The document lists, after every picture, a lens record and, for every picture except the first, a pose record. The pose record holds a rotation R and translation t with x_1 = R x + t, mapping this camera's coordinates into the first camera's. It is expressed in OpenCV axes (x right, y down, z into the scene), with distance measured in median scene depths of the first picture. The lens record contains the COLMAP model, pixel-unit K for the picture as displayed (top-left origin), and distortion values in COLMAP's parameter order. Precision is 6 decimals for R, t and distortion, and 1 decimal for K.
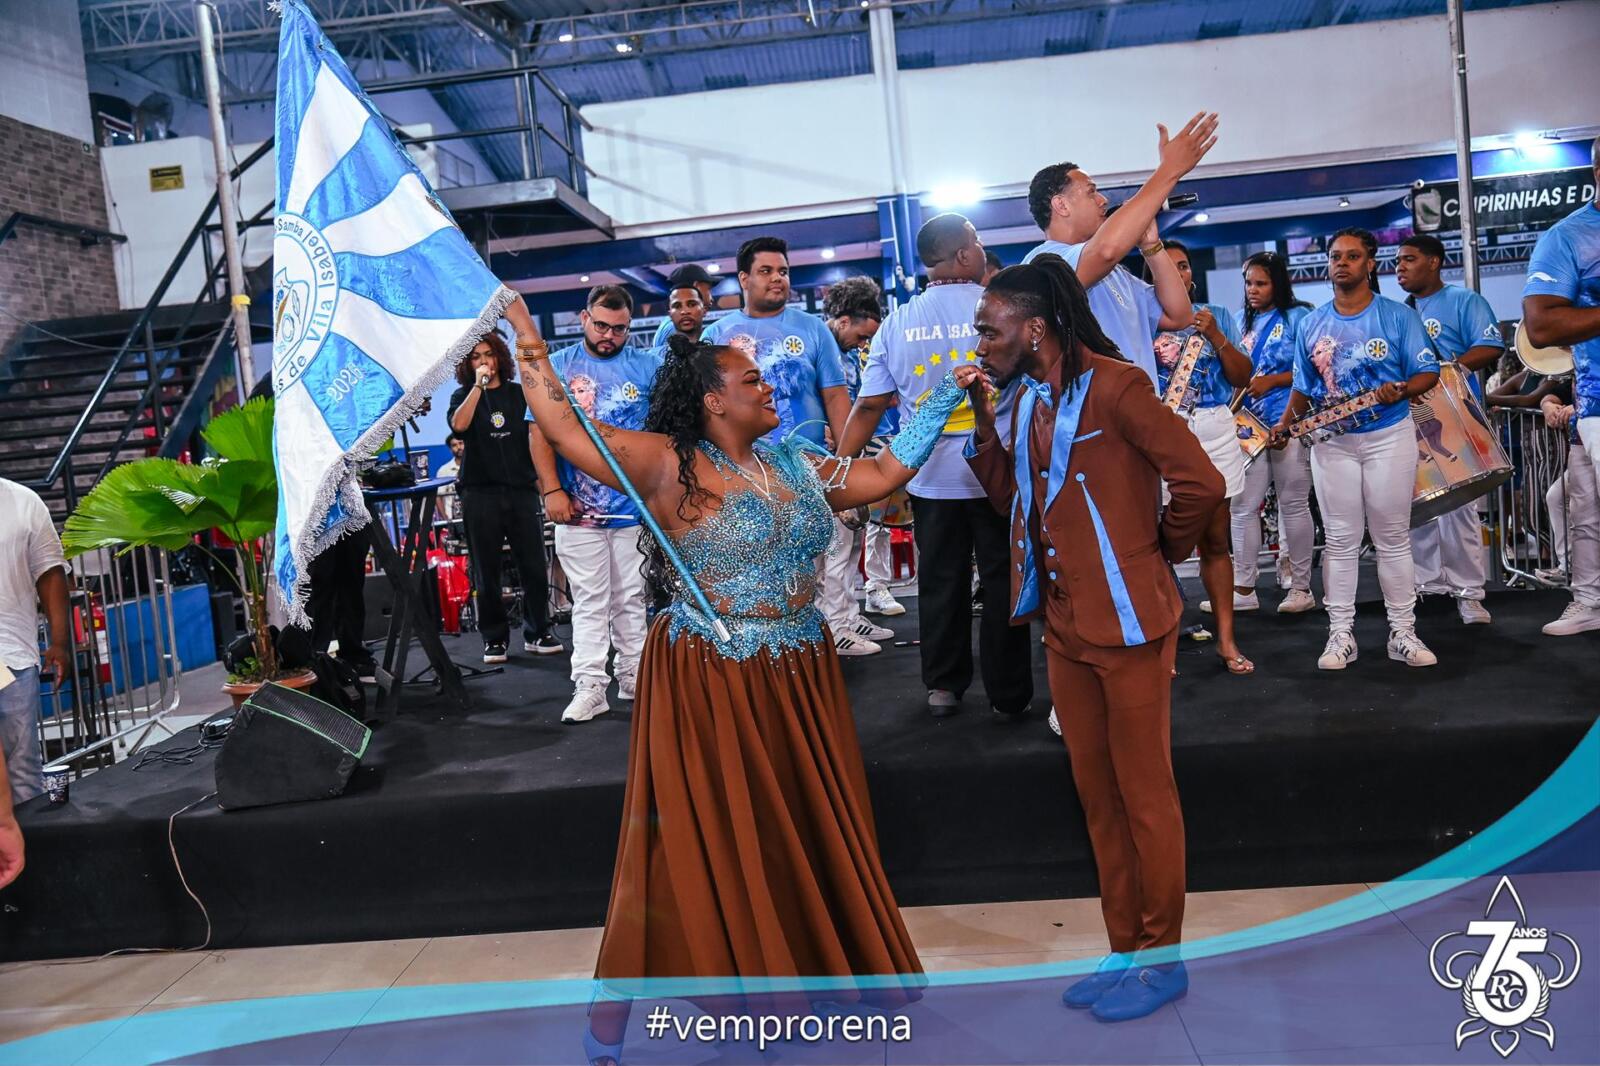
lens RADIAL K [[1524.7, 0, 791.5], [0, 1524.7, 560.9], [0, 0, 1]] dist [-0.007769, 0.000000]
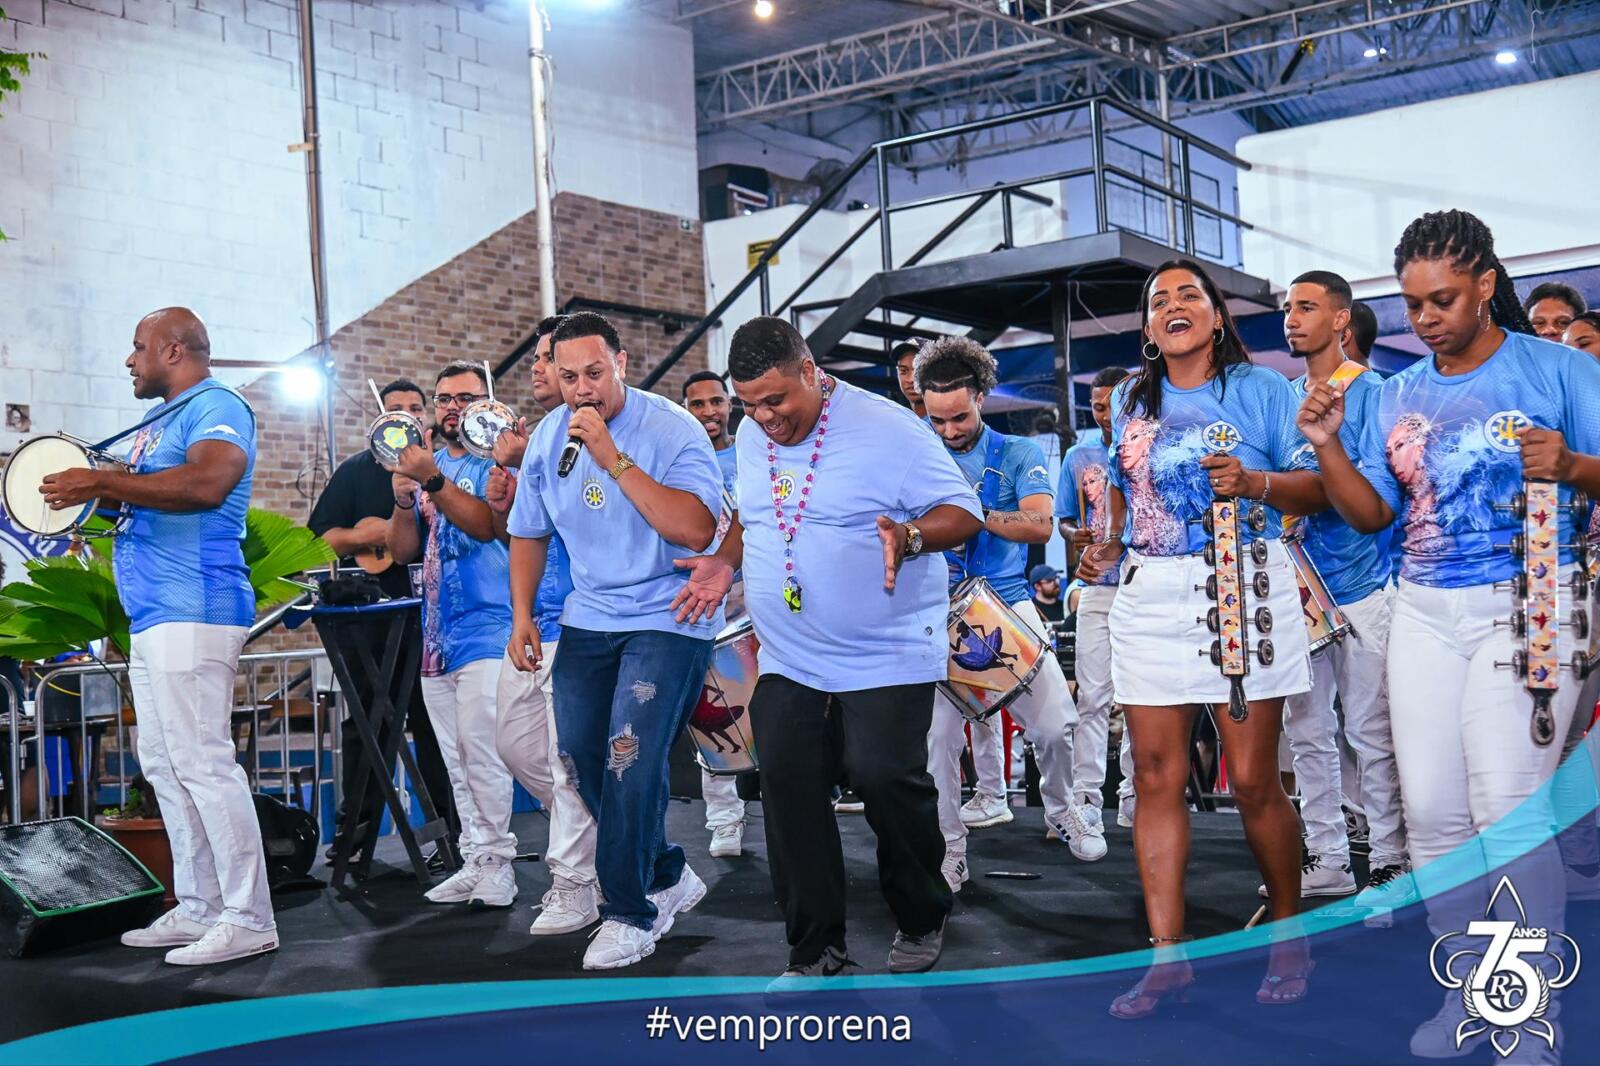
lens RADIAL K [[1927.4, 0, 774.6], [0, 1927.4, 537.2], [0, 0, 1]] dist [-0.003483, 0.000000]
pose [[0.848207, 0.035463, -0.528477, 0.191829], [-0.086359, 0.993664, -0.071927, -0.011620], [0.522578, 0.106648, 0.845895, 0.089388]]
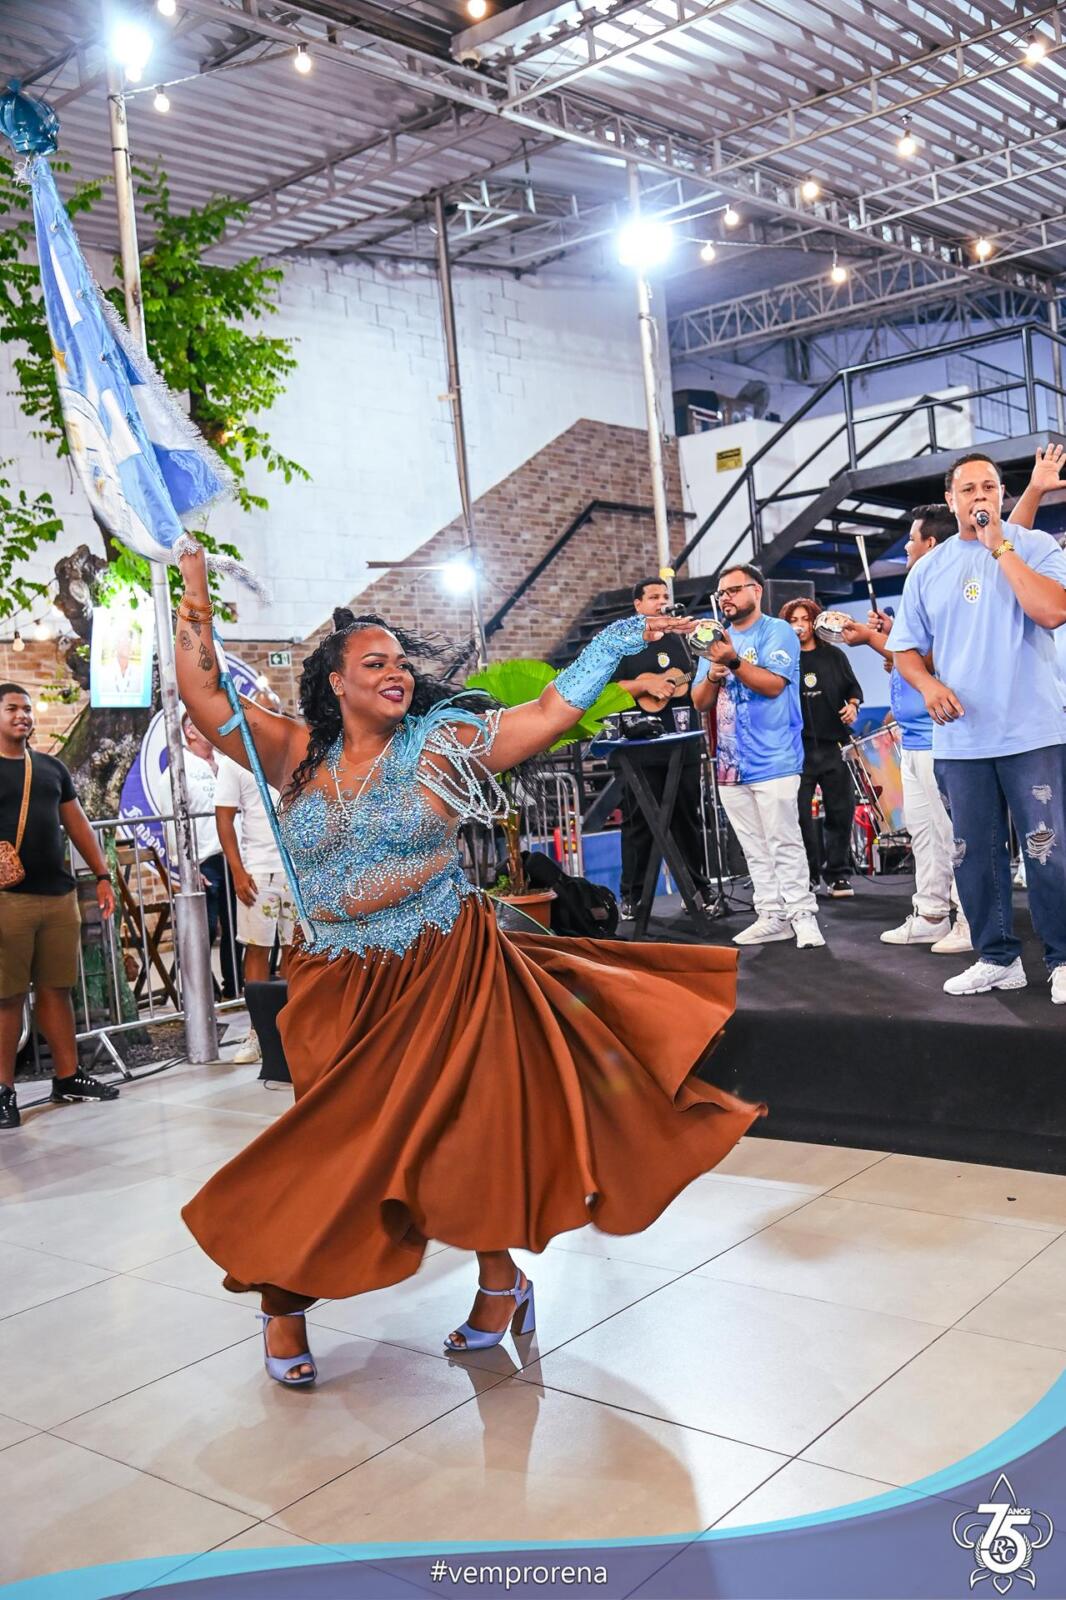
lens RADIAL K [[1524.7, 0, 535.2], [0, 1524.7, 798.4], [0, 0, 1]] dist [-0.007769, 0.000000]
pose [[0.818879, 0.046424, -0.572085, 0.130485], [-0.051879, 0.998630, 0.006779, -0.002799], [0.571616, 0.024128, 0.820166, 0.004497]]
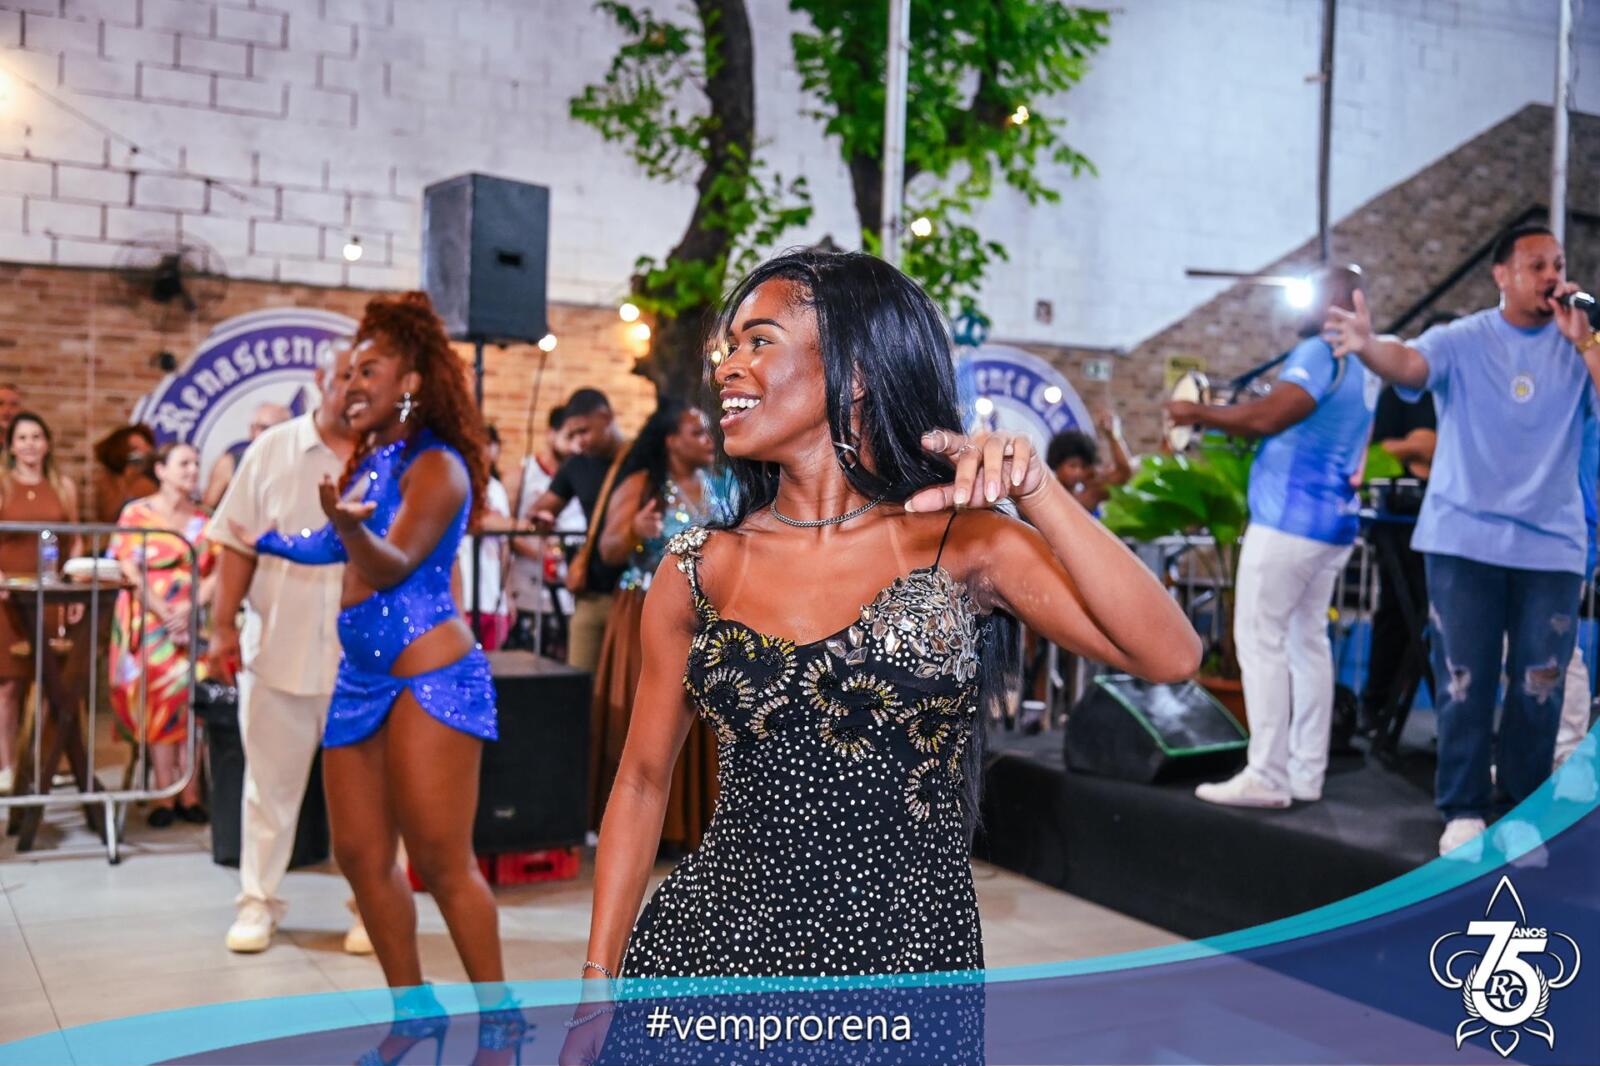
lens RADIAL K [[1778.7, 0, 795.1], [0, 1778.7, 532.0], [0, 0, 1]] dist [-0.002847, 0.000000]
pose [[0.533143, 0.141773, -0.834062, 0.180002], [-0.169945, 0.983711, 0.058579, -0.015085], [0.828780, 0.110513, 0.548553, 0.030149]]
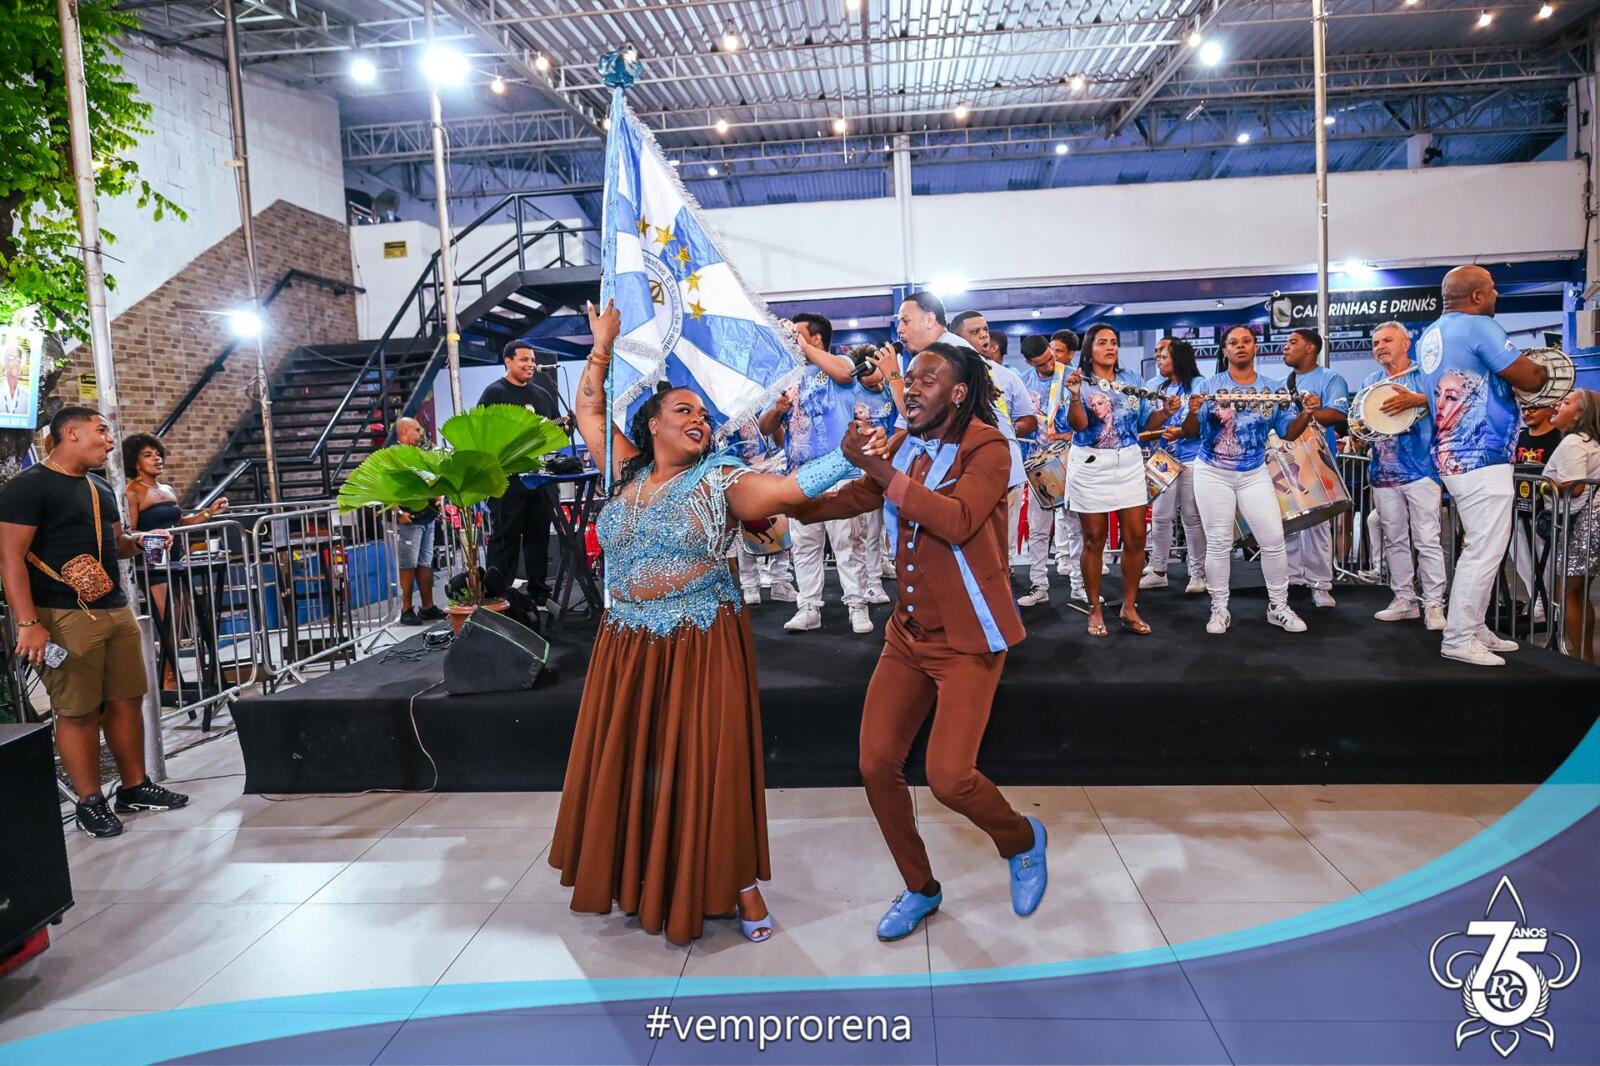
lens RADIAL K [[1078.7, 0, 792.2], [0, 1078.7, 546.8], [0, 0, 1]] dist [-0.044126, 0.013884]
pose [[0.998771, 0.048034, -0.012195, -0.013985], [-0.047936, 0.998816, 0.008250, 0.000704], [0.012576, -0.007655, 0.999892, 0.001078]]
